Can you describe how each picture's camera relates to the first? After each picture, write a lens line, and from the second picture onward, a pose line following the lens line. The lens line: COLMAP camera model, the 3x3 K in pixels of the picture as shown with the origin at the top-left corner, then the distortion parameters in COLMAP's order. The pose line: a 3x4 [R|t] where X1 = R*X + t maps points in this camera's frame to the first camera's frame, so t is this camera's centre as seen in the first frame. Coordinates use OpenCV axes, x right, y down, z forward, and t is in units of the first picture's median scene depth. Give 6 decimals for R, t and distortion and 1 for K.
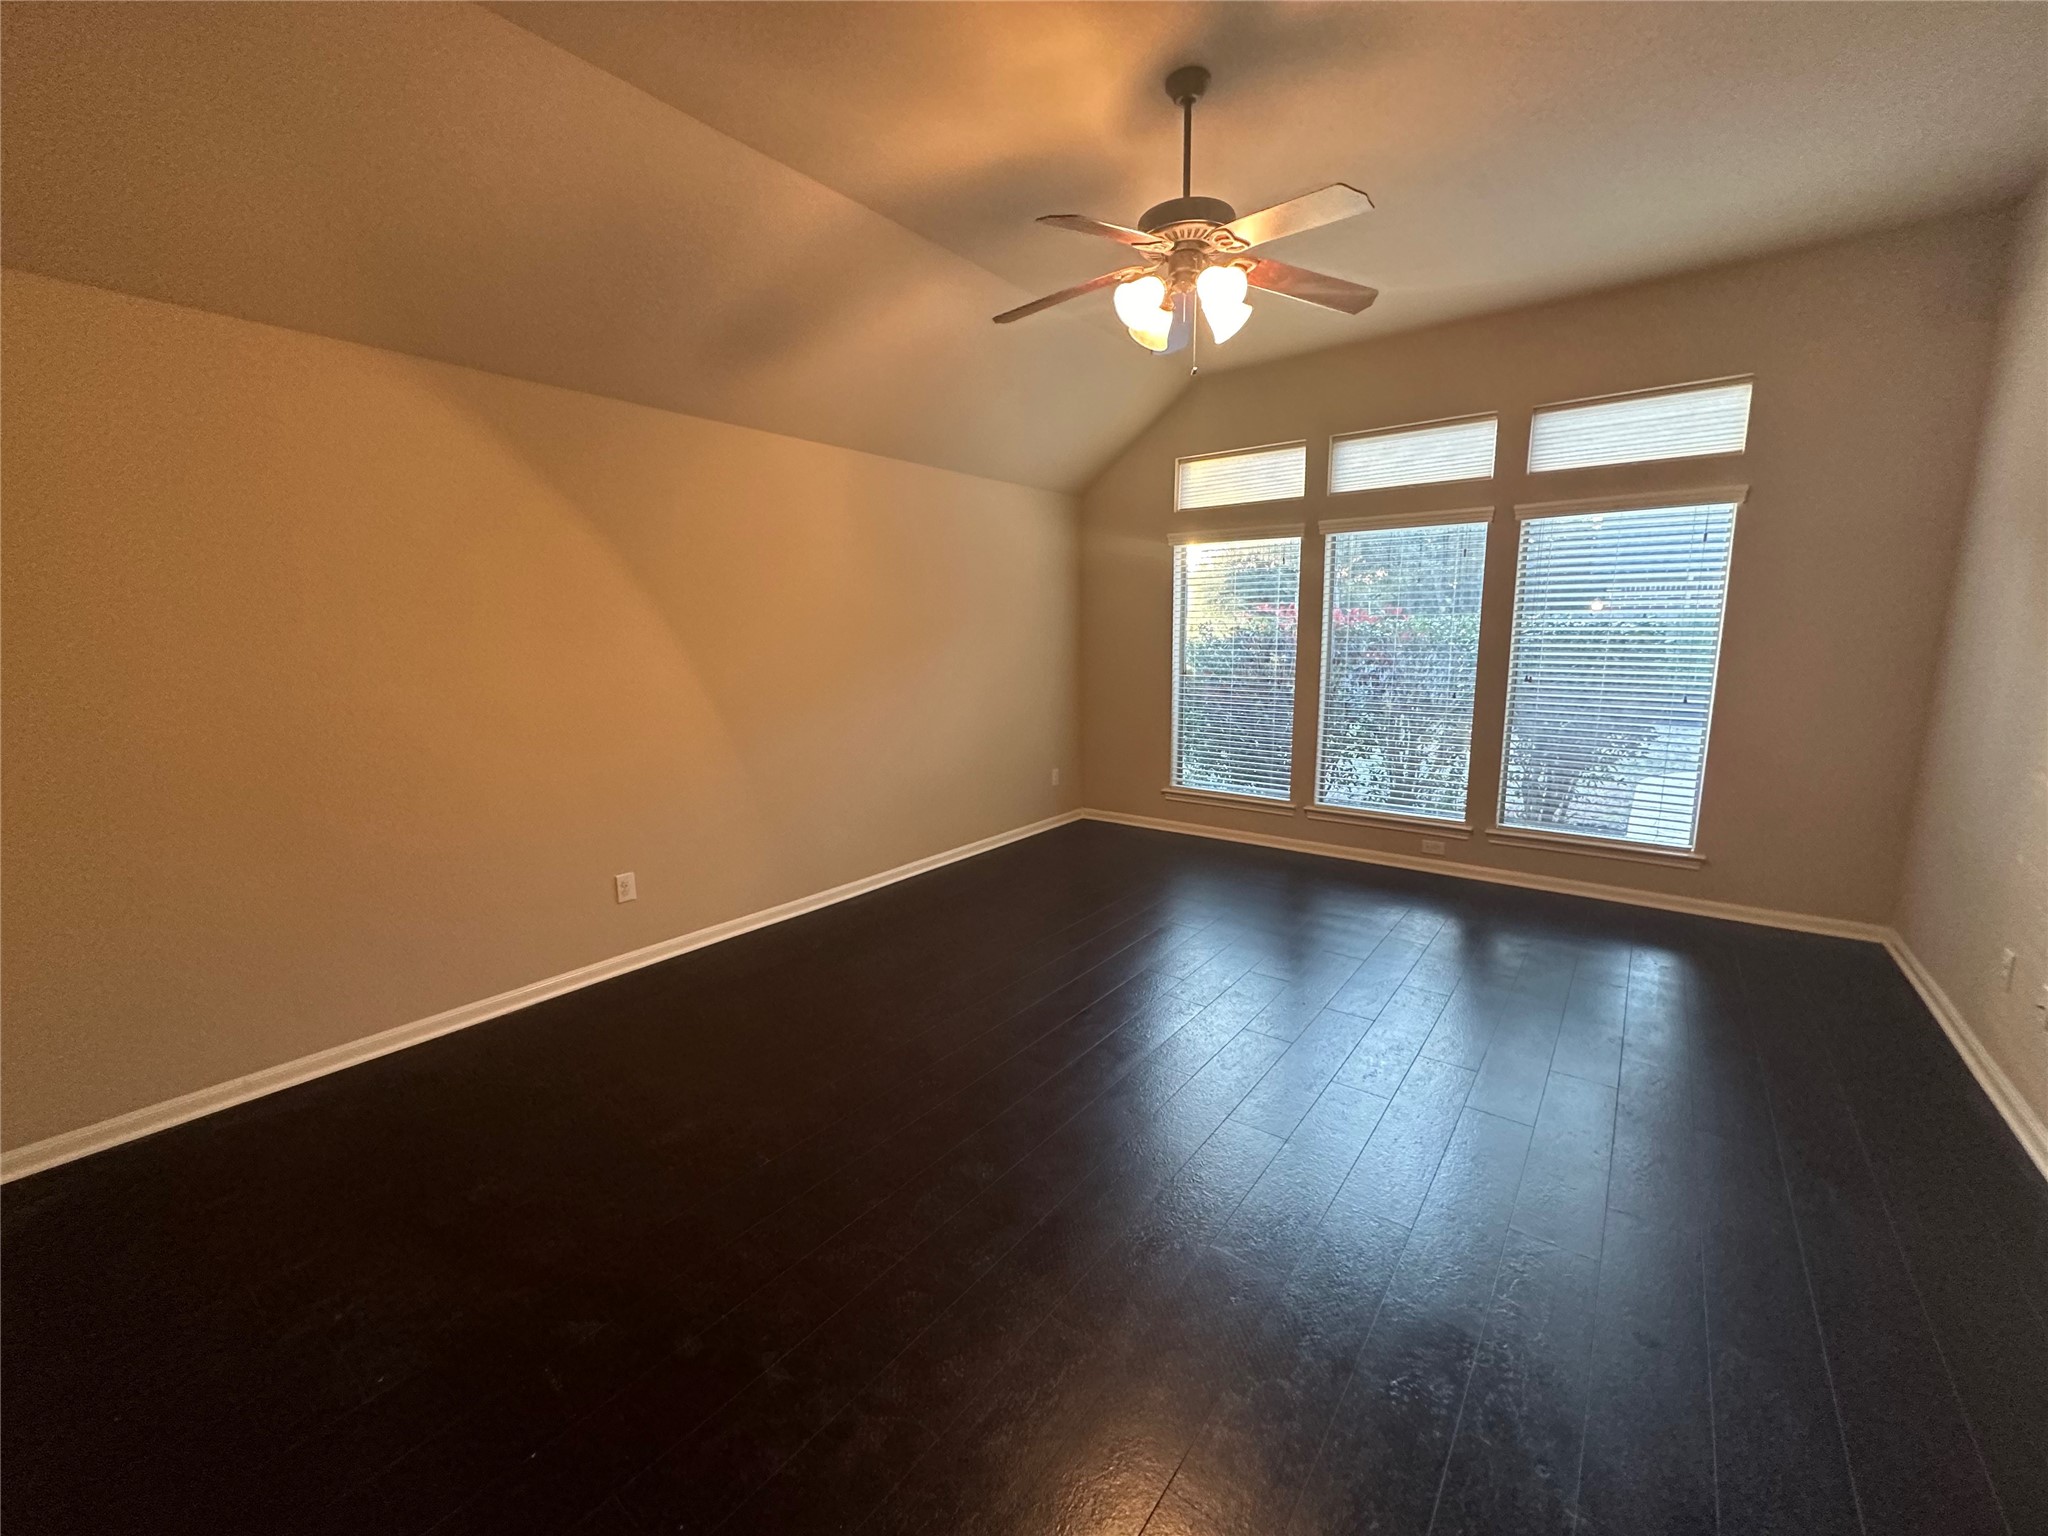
lens RADIAL K [[815.9, 0, 1021.1], [0, 815.9, 766.2], [0, 0, 1]] dist [-0.003144, -0.000496]
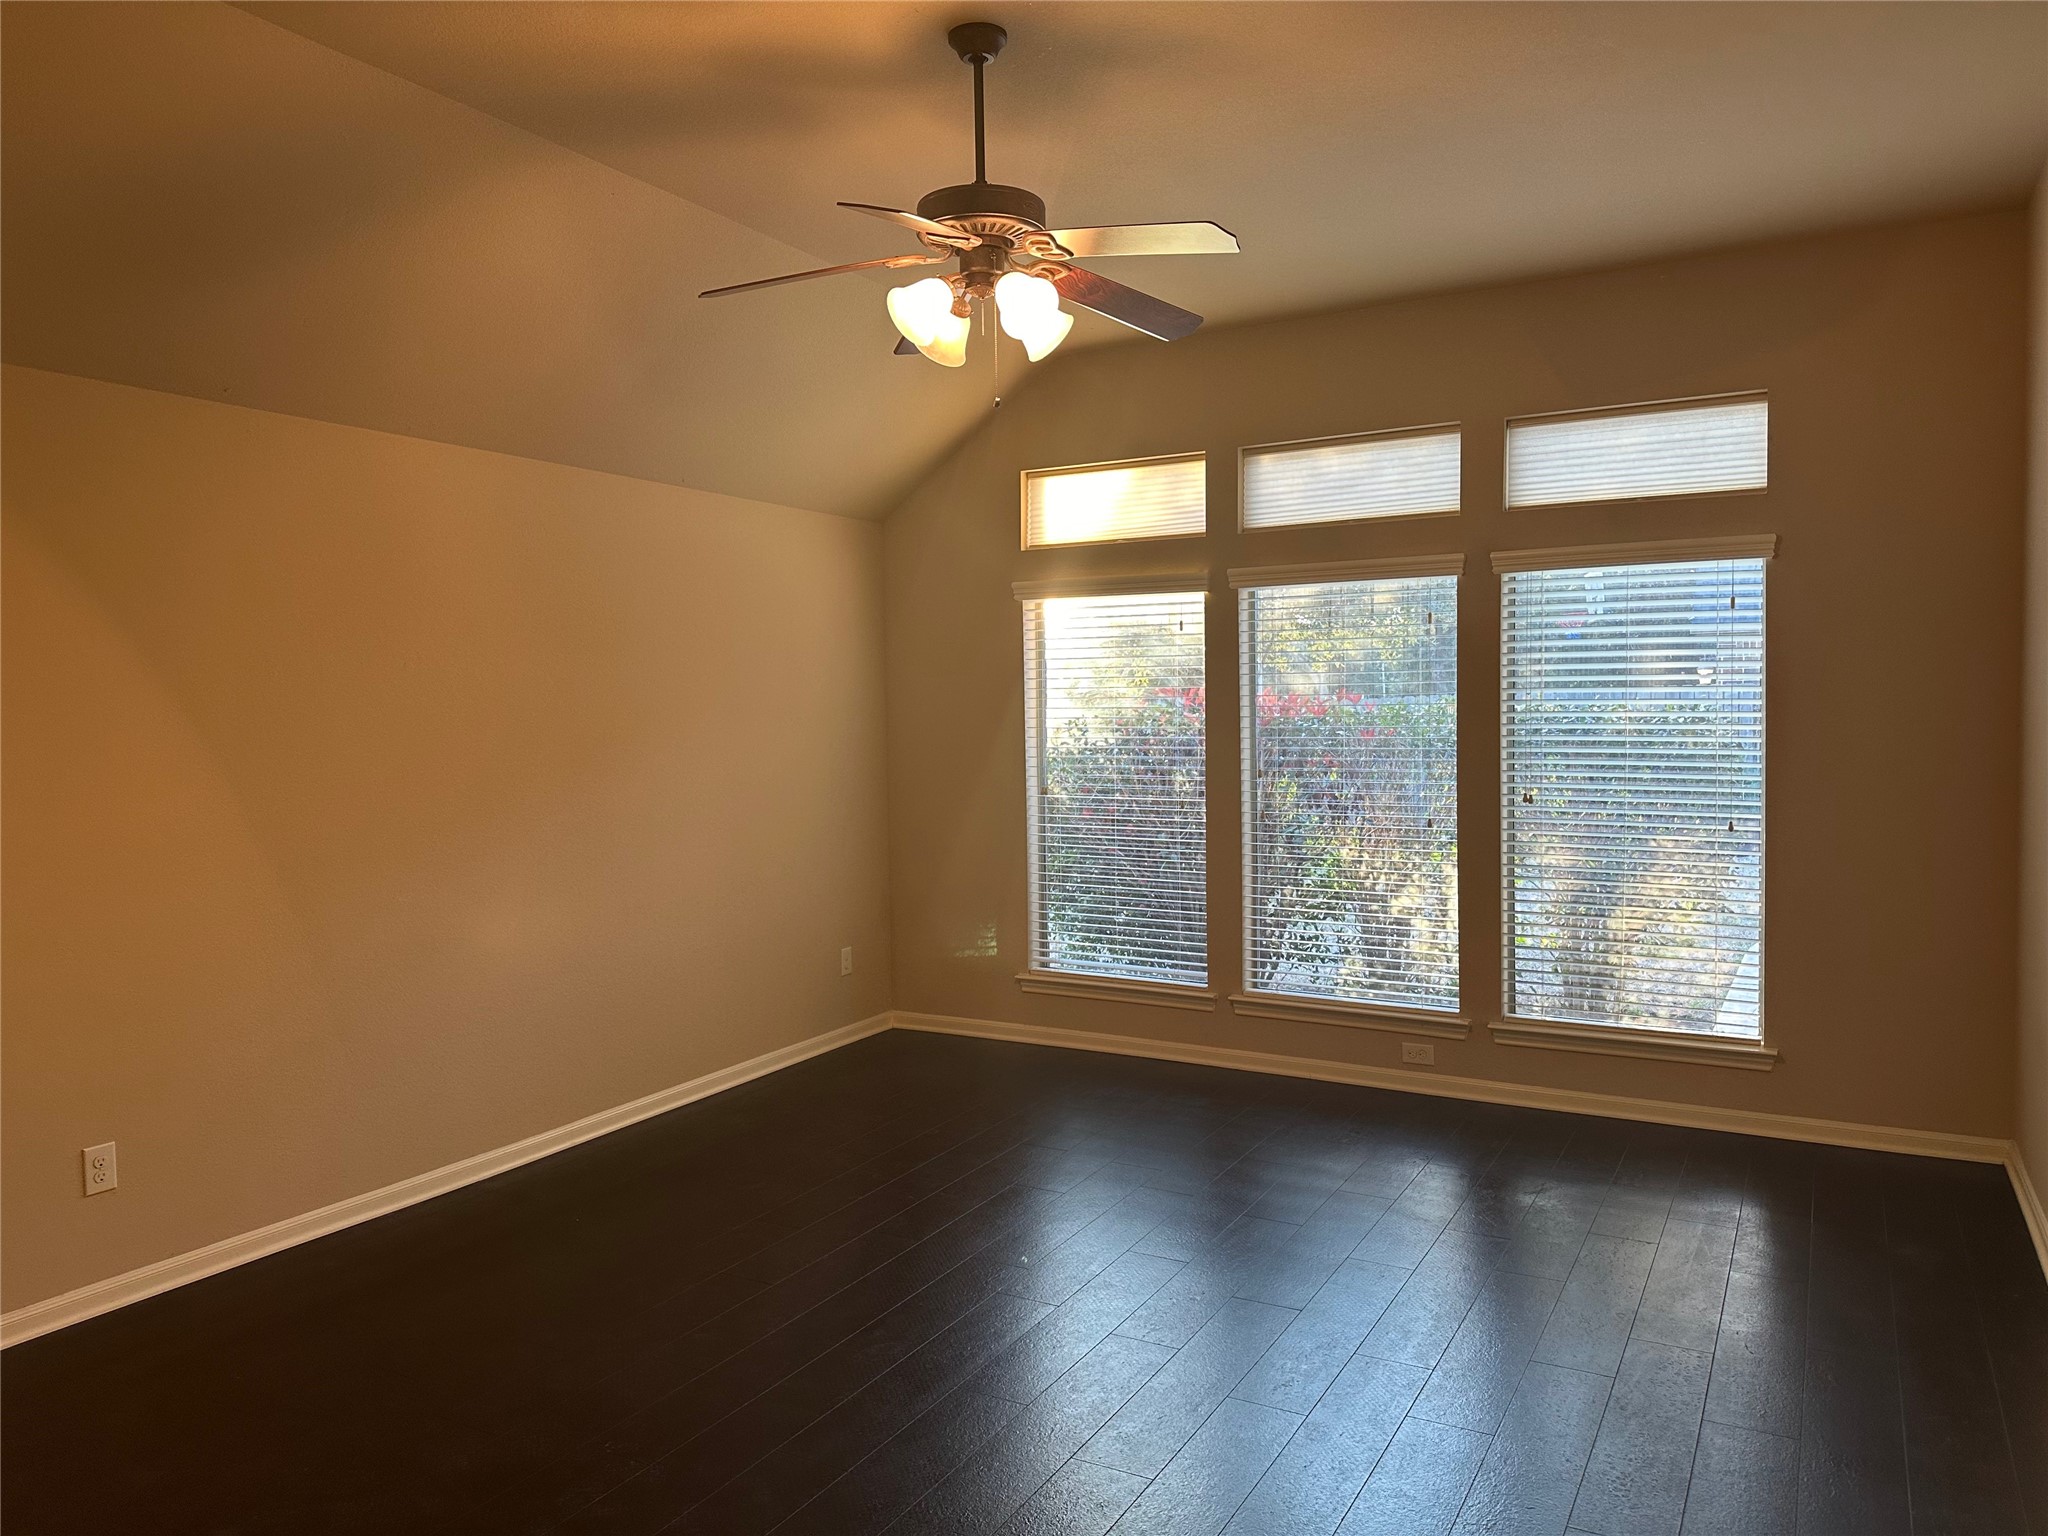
lens RADIAL K [[1424.9, 0, 1031.4], [0, 1424.9, 761.3], [0, 0, 1]] dist [0.157599, -0.254544]
pose [[0.988472, -0.007879, 0.151201, 0.023153], [0.027228, 0.991615, -0.126328, 0.005085], [-0.148938, 0.128989, 0.980397, -0.140938]]
